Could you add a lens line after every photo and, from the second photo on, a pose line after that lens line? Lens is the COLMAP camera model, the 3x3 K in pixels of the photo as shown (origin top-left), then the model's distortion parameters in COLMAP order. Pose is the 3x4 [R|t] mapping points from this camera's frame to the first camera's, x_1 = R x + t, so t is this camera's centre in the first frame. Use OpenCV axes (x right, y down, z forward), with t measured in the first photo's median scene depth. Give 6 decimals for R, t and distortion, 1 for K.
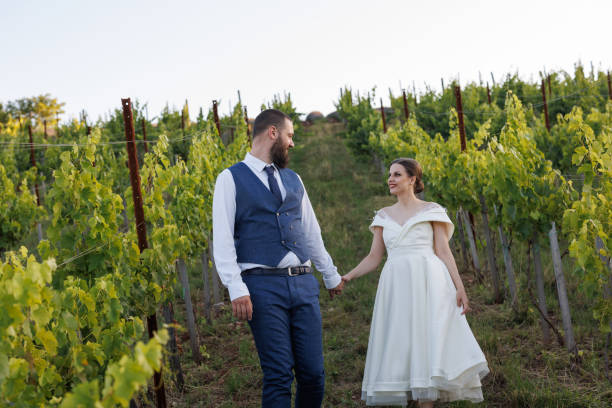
lens RADIAL K [[871.5, 0, 306.0], [0, 871.5, 204.0], [0, 0, 1]] dist [0.021845, -0.044416]
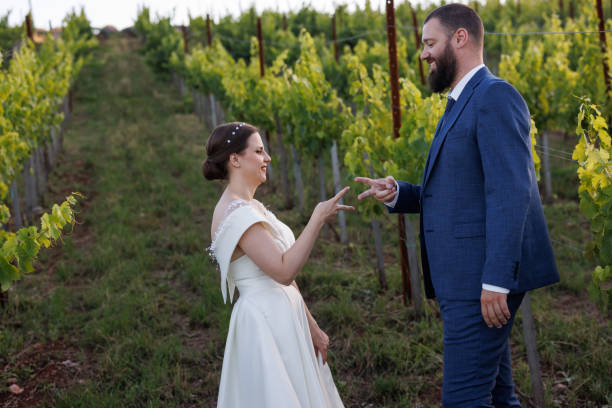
lens RADIAL K [[871.5, 0, 306.0], [0, 871.5, 204.0], [0, 0, 1]] dist [0.021845, -0.044416]
pose [[0.971684, 0.012559, 0.235952, -0.031110], [-0.034171, 0.995558, 0.087729, 0.002154], [-0.233802, -0.093307, 0.967797, -0.130142]]
